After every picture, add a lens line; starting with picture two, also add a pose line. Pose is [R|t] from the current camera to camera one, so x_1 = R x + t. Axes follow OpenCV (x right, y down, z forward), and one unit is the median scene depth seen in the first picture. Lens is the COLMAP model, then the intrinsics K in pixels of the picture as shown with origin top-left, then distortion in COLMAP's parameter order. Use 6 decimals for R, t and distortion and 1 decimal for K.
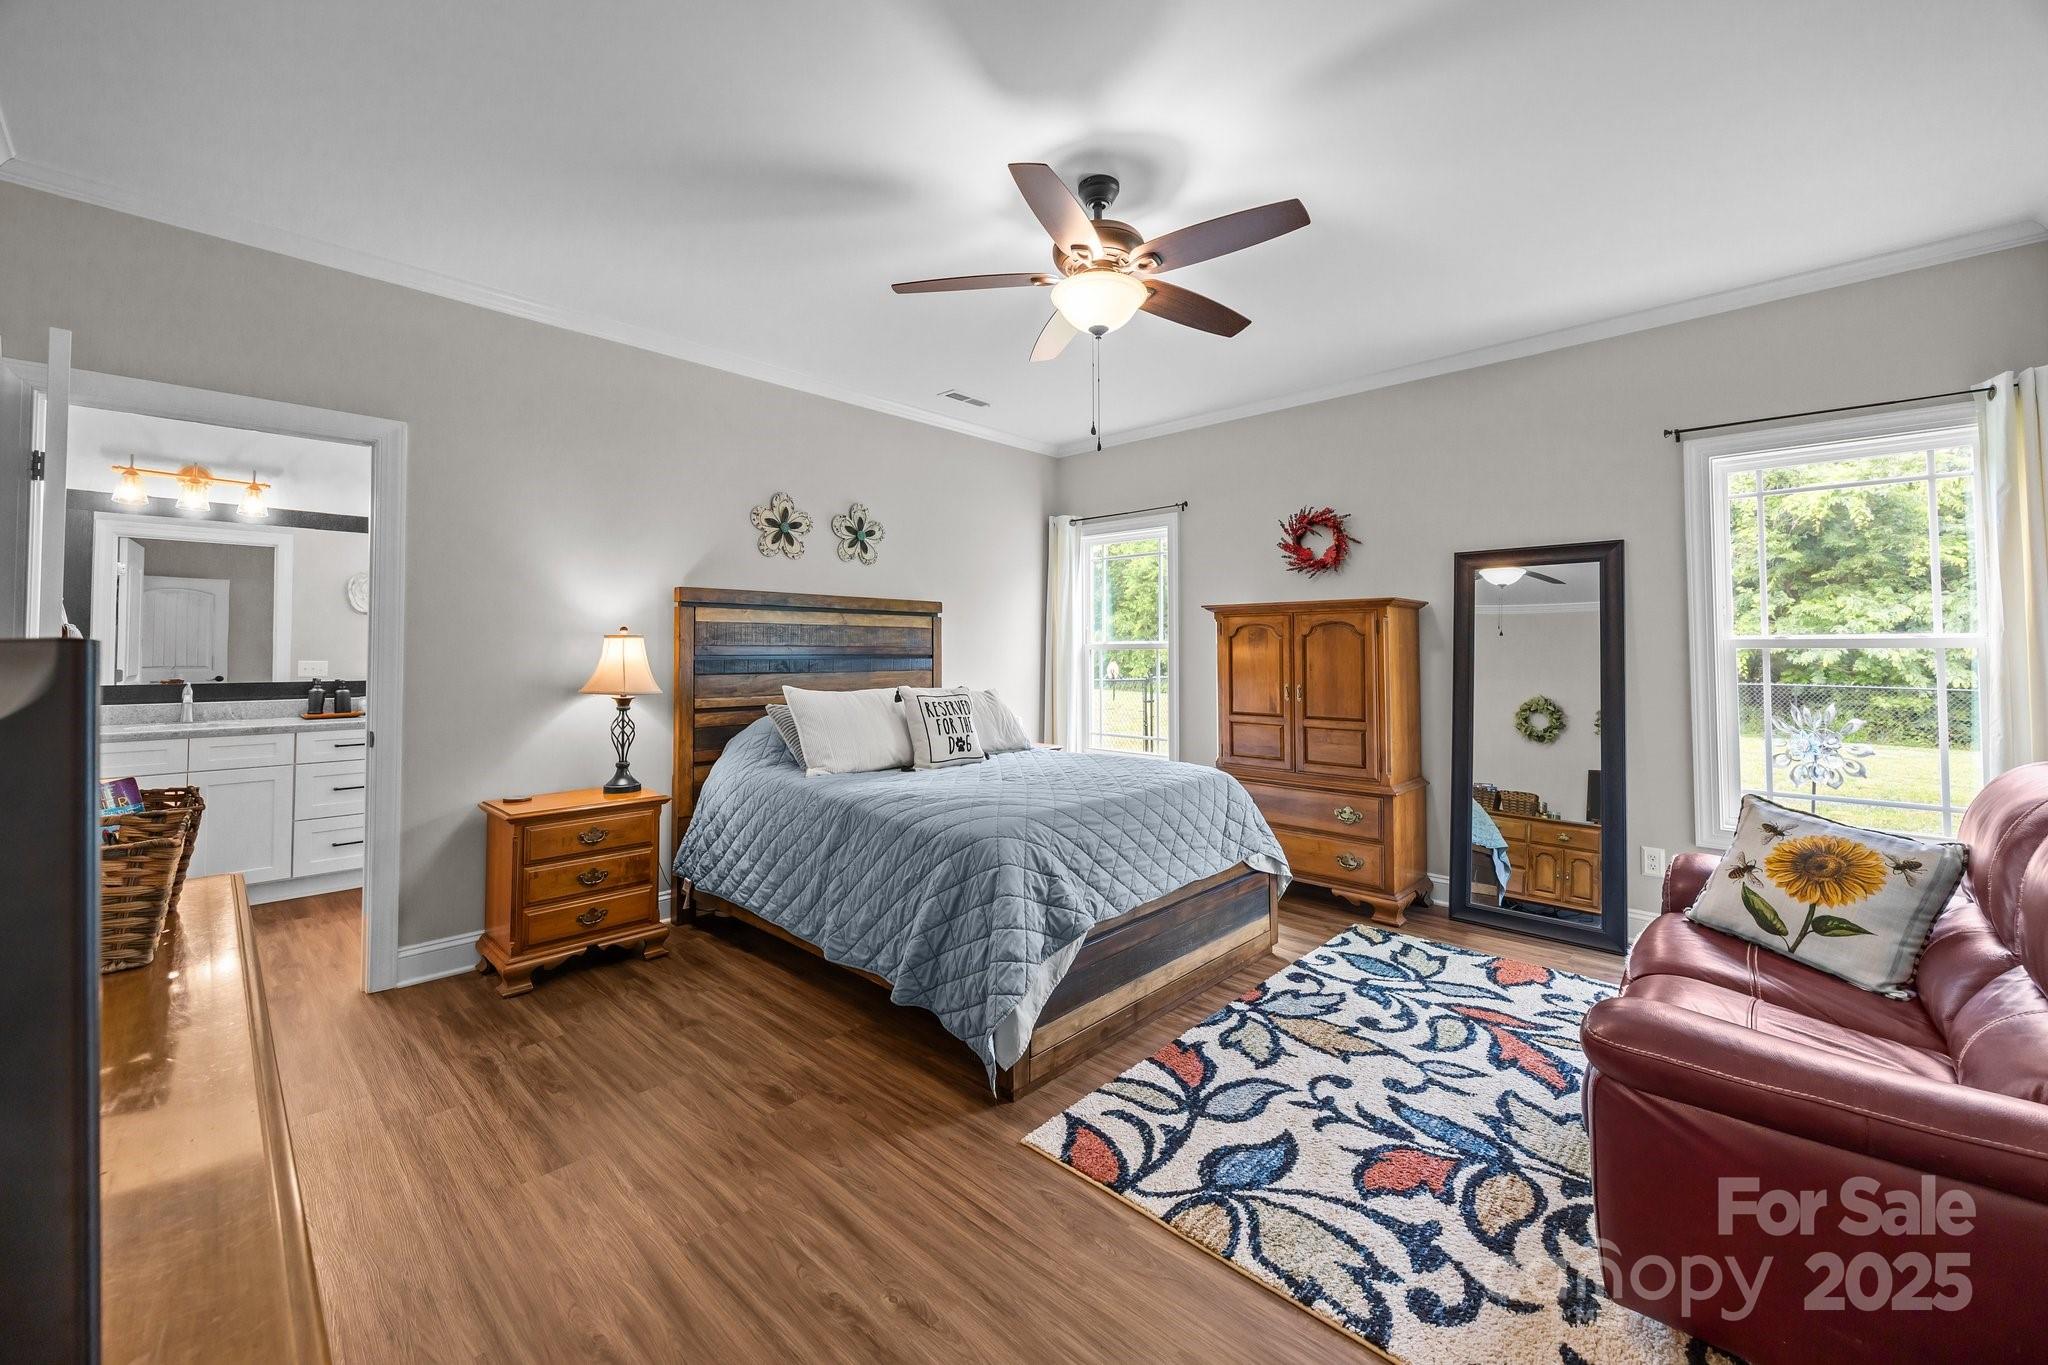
lens RADIAL K [[782.2, 0, 1034.5], [0, 782.2, 629.0], [0, 0, 1]] dist [-0.003011, 0.000511]
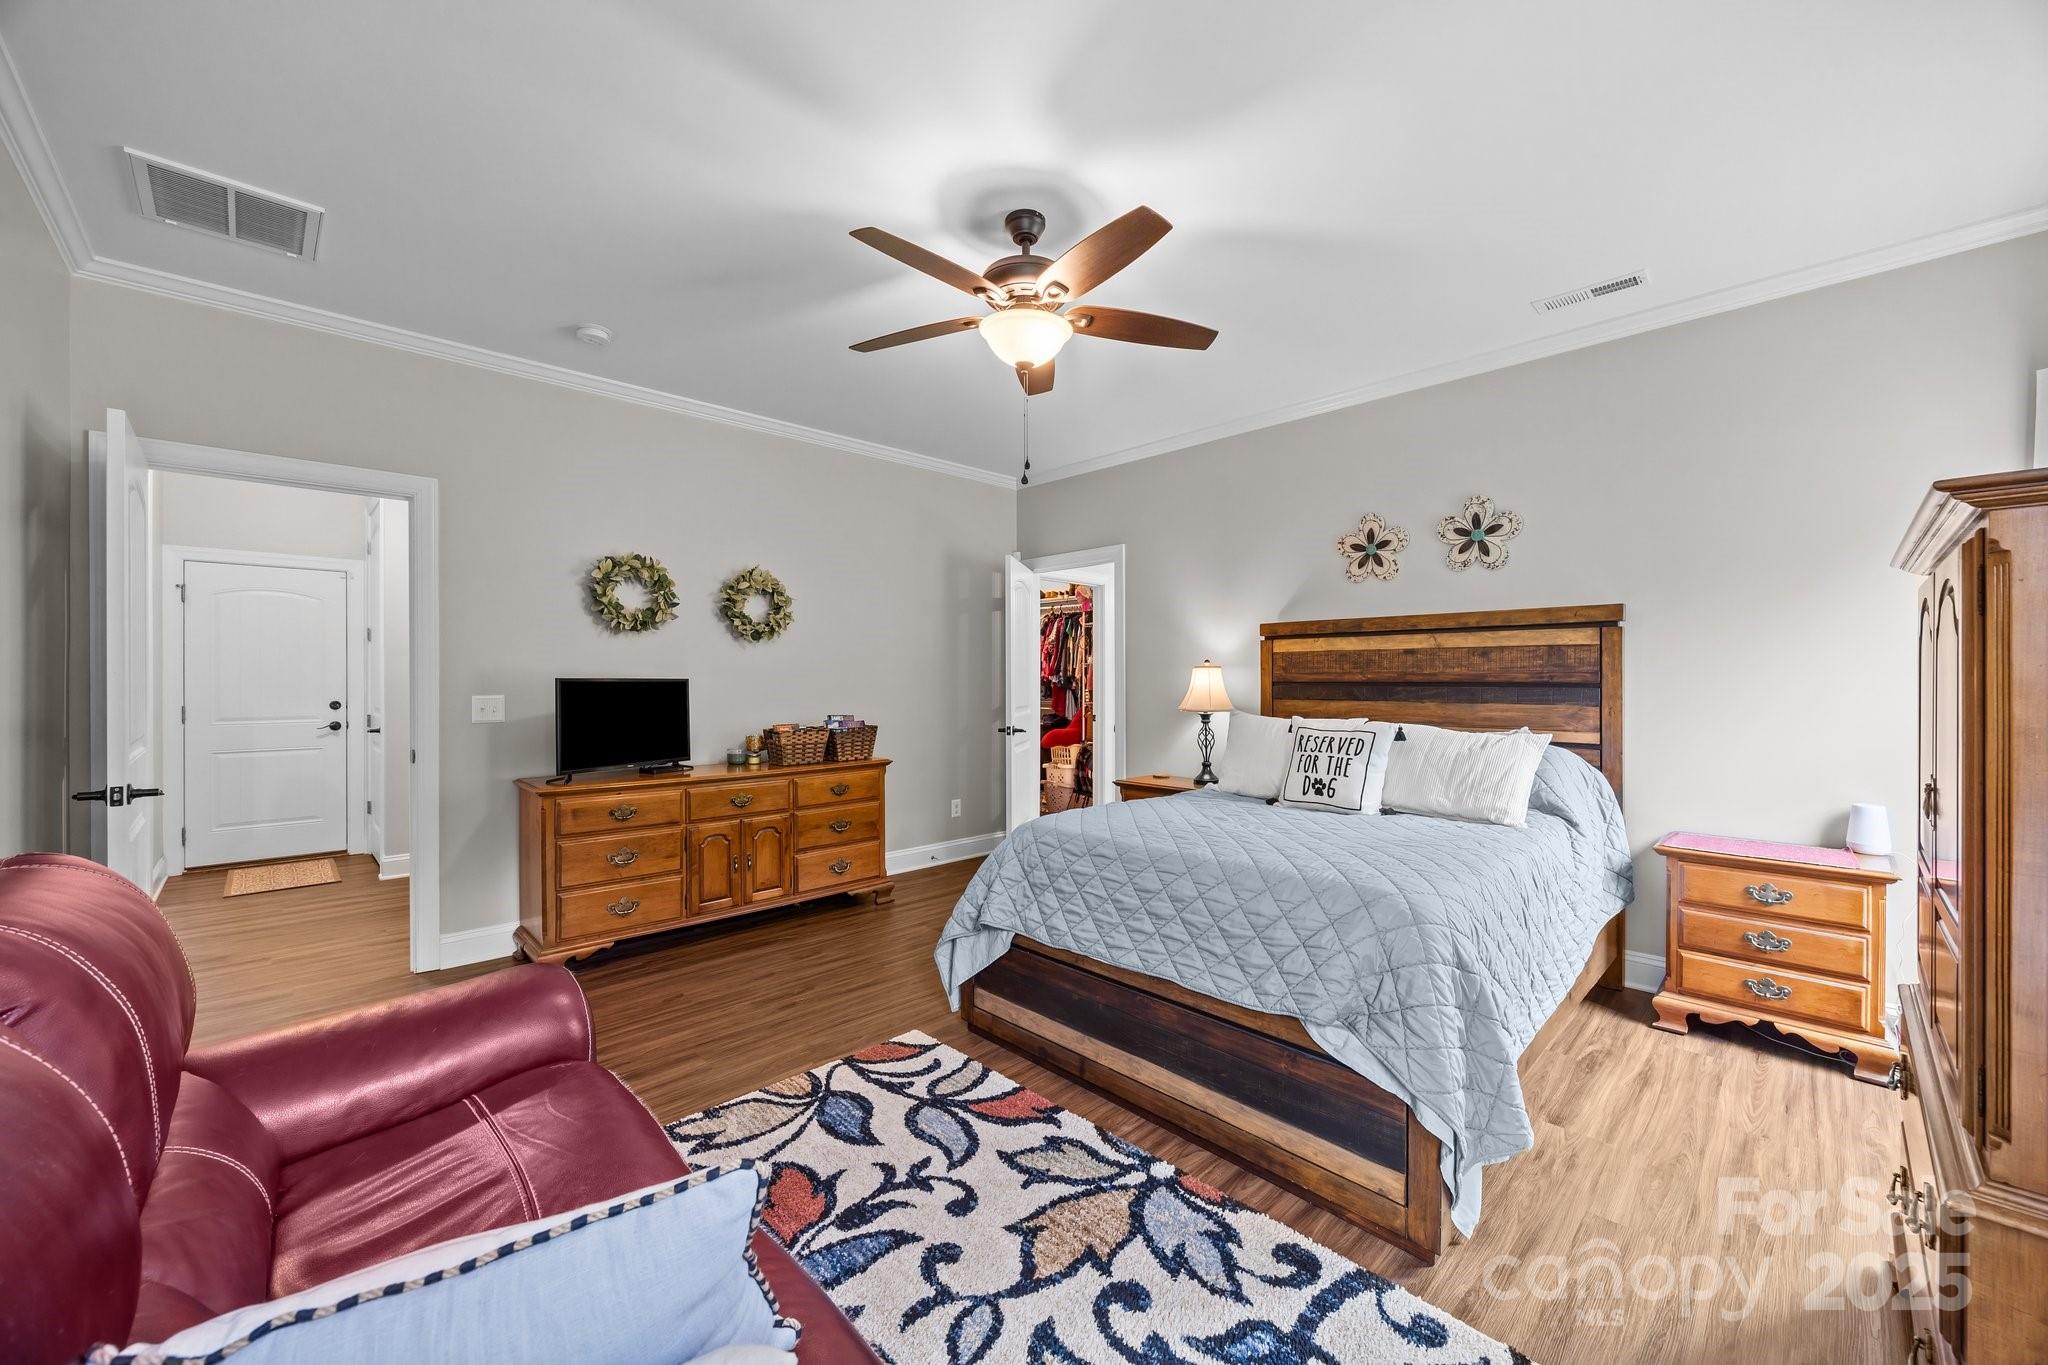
lens RADIAL K [[782.2, 0, 1031.2], [0, 782.2, 682.5], [0, 0, 1]] dist [-0.003011, 0.000511]
pose [[-0.031950, 0.006731, -0.999467, 1.085867], [0.028710, 0.999571, 0.005814, 0.026771], [0.999077, -0.028509, -0.032130, 1.009146]]
